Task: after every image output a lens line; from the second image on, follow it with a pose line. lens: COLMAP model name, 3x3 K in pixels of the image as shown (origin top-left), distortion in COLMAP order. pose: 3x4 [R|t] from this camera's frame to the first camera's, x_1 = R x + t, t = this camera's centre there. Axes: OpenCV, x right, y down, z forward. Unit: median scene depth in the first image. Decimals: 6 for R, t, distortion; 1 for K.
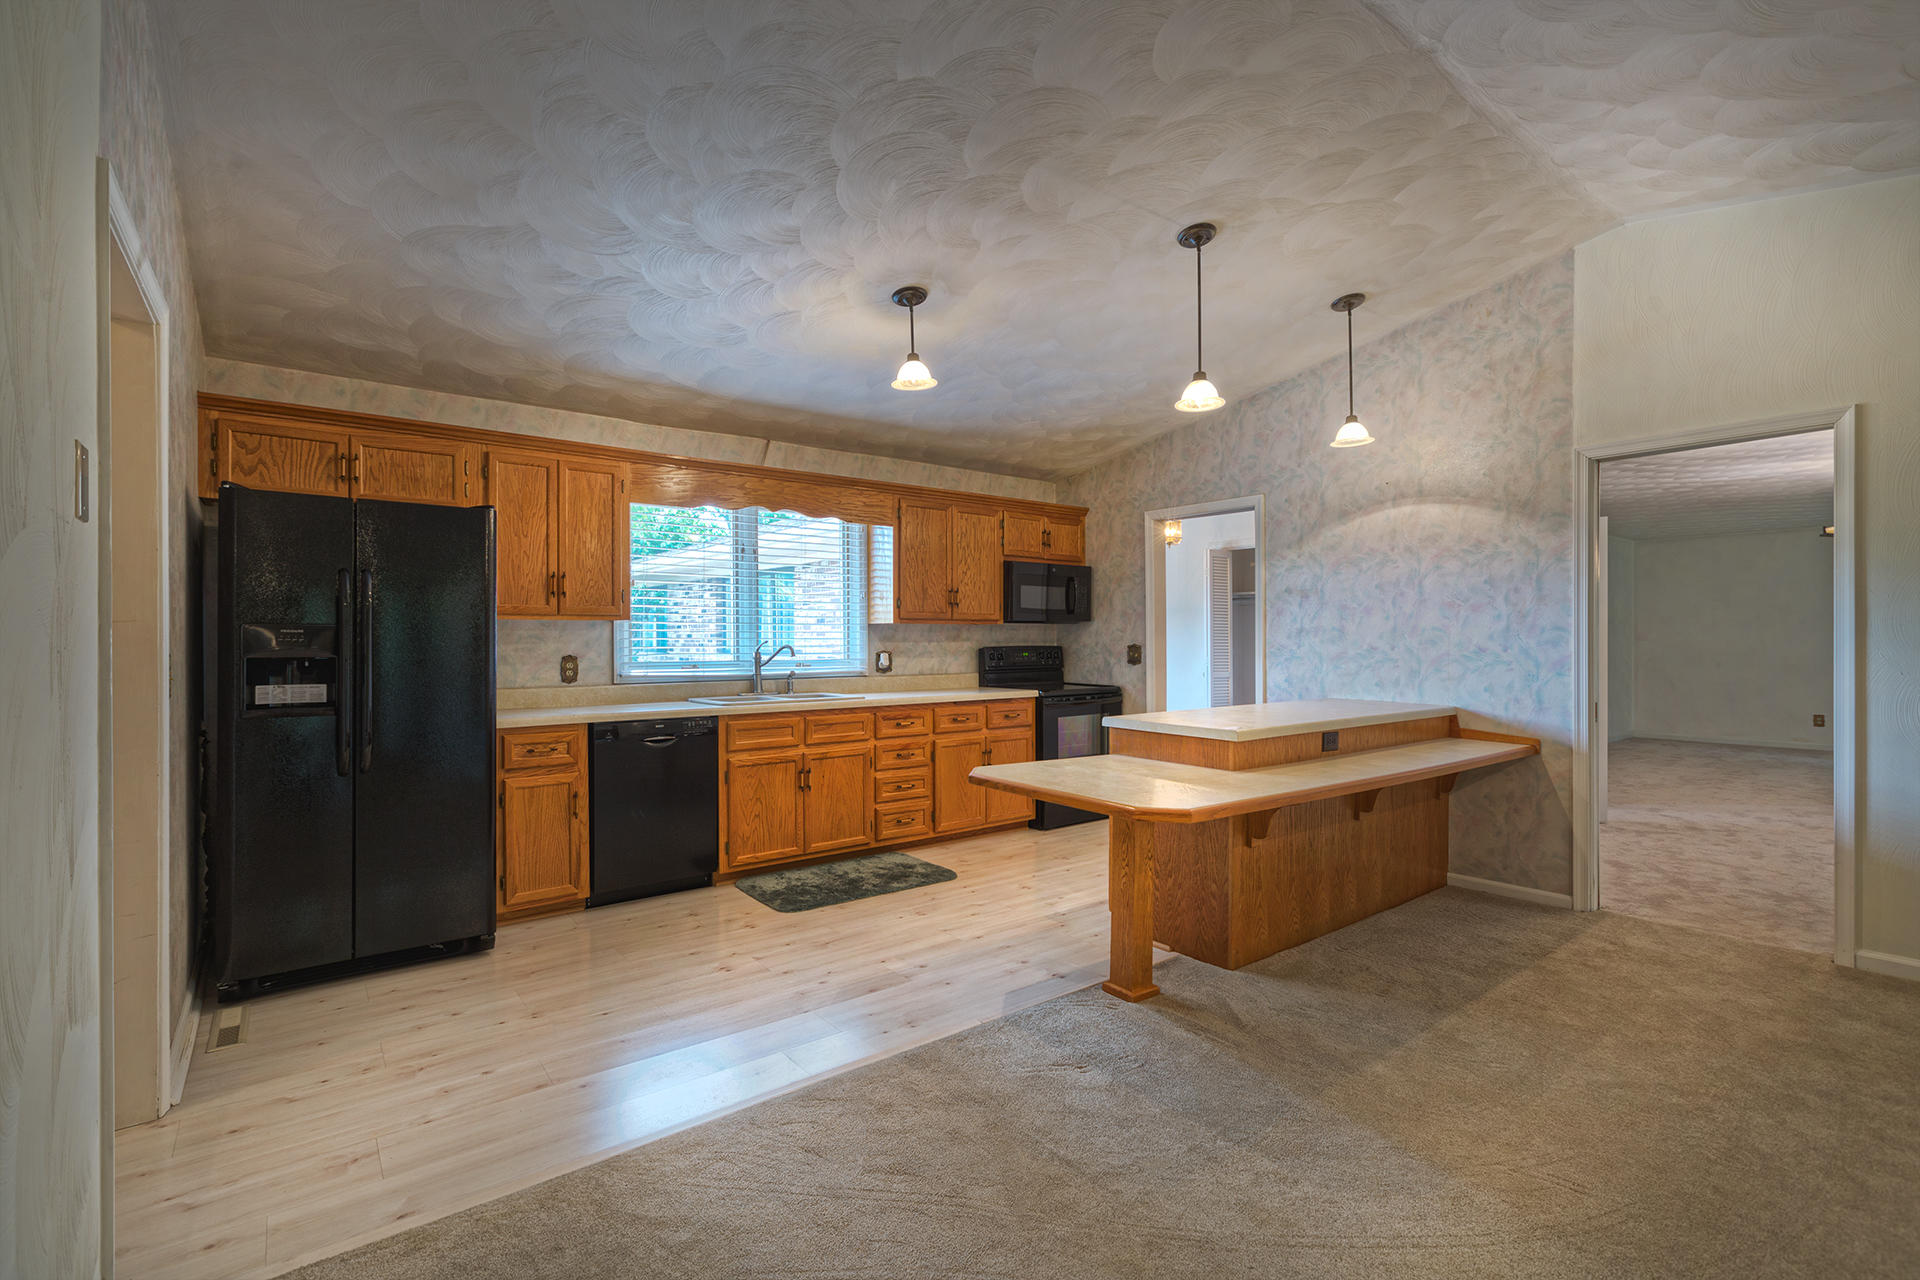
lens RADIAL K [[862.1, 0, 957.1], [0, 862.1, 641.7], [0, 0, 1]] dist [0.005487, 0.000380]
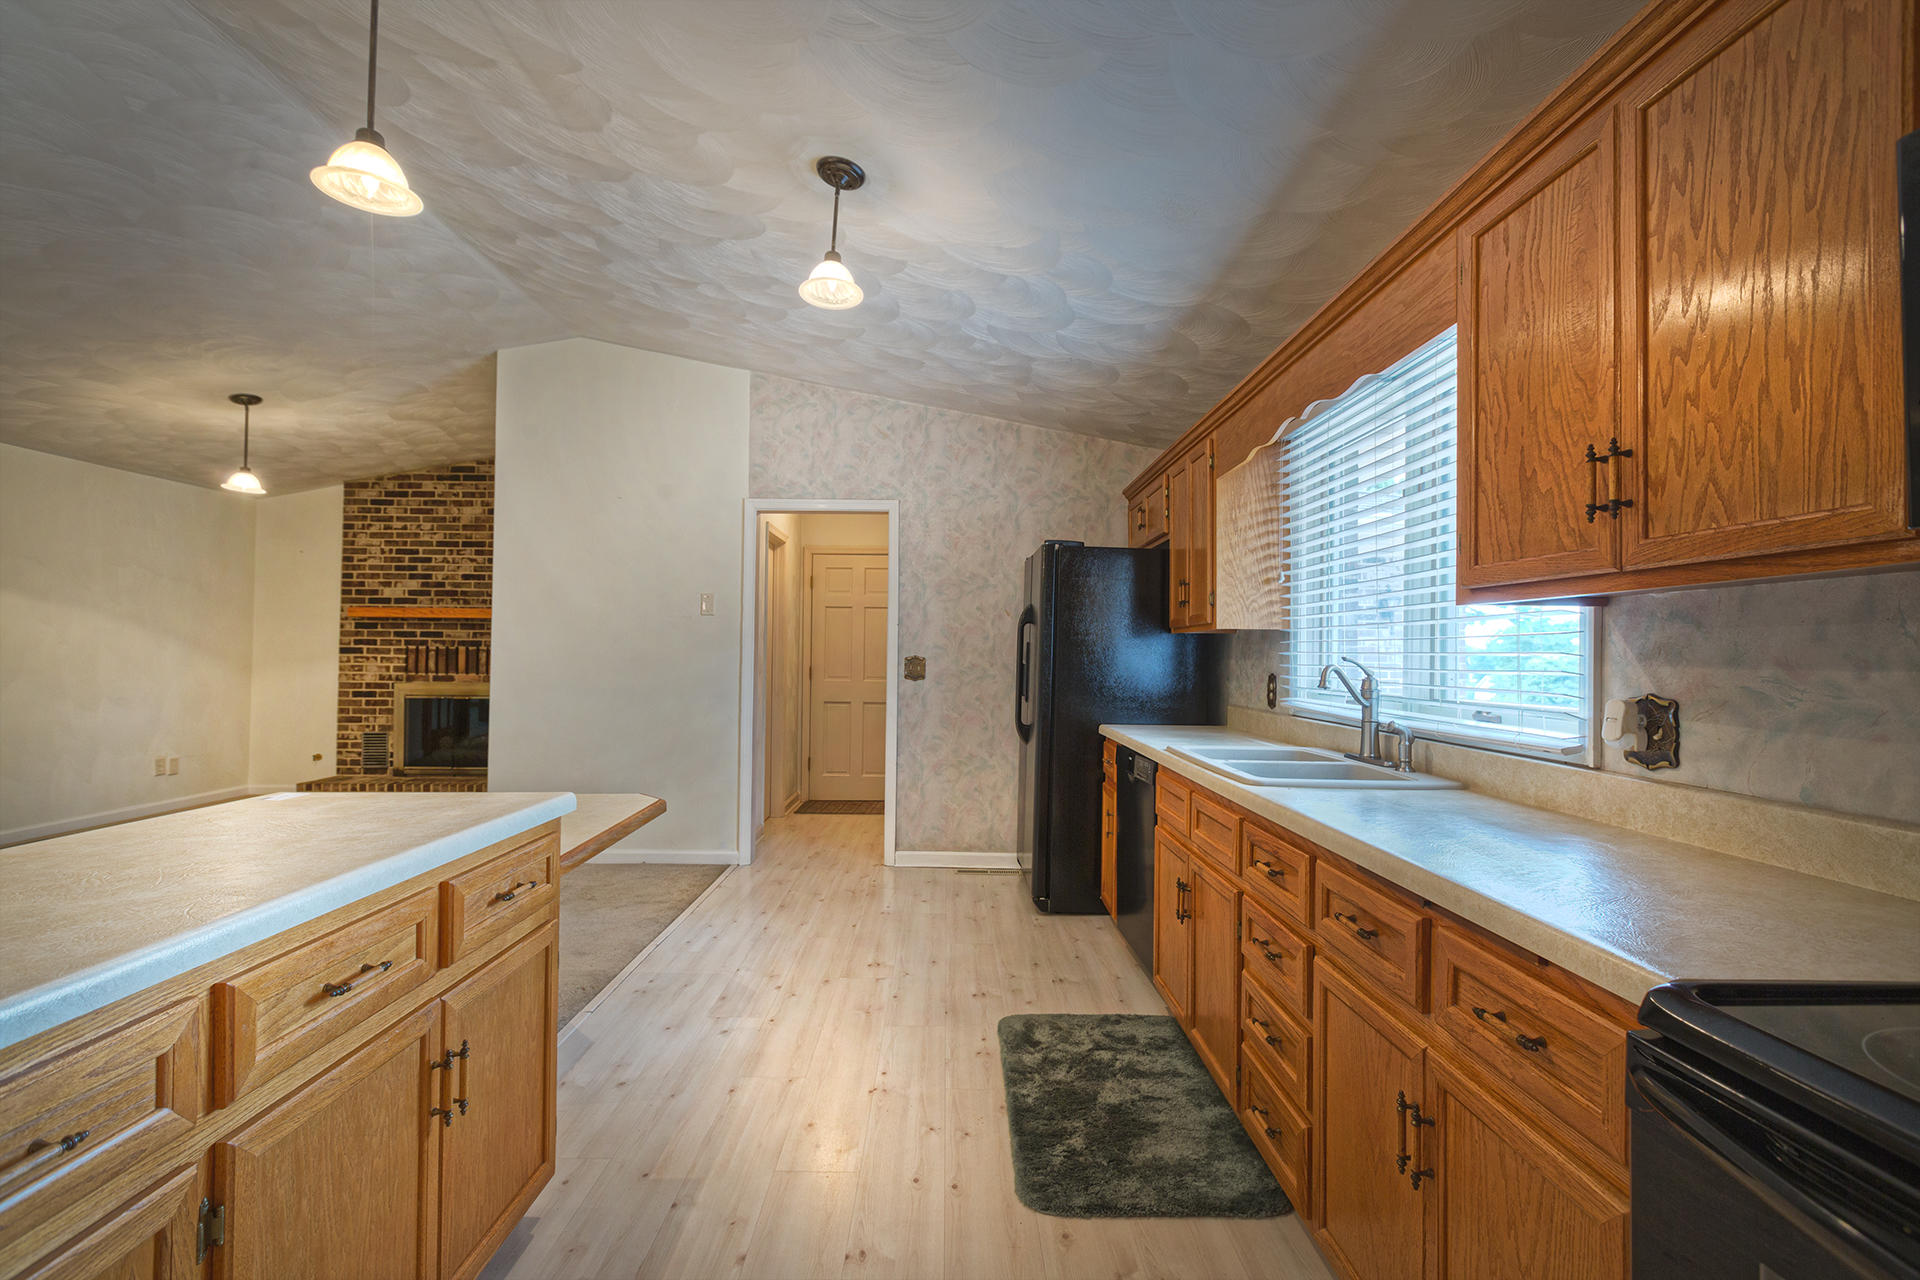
lens RADIAL K [[862.1, 0, 965.3], [0, 862.1, 636.4], [0, 0, 1]] dist [0.005487, 0.000380]
pose [[-0.602712, -0.023352, -0.797617, 0.377284], [-0.014257, 0.999727, -0.018496, -0.000356], [0.797832, 0.000223, -0.602880, 1.273150]]
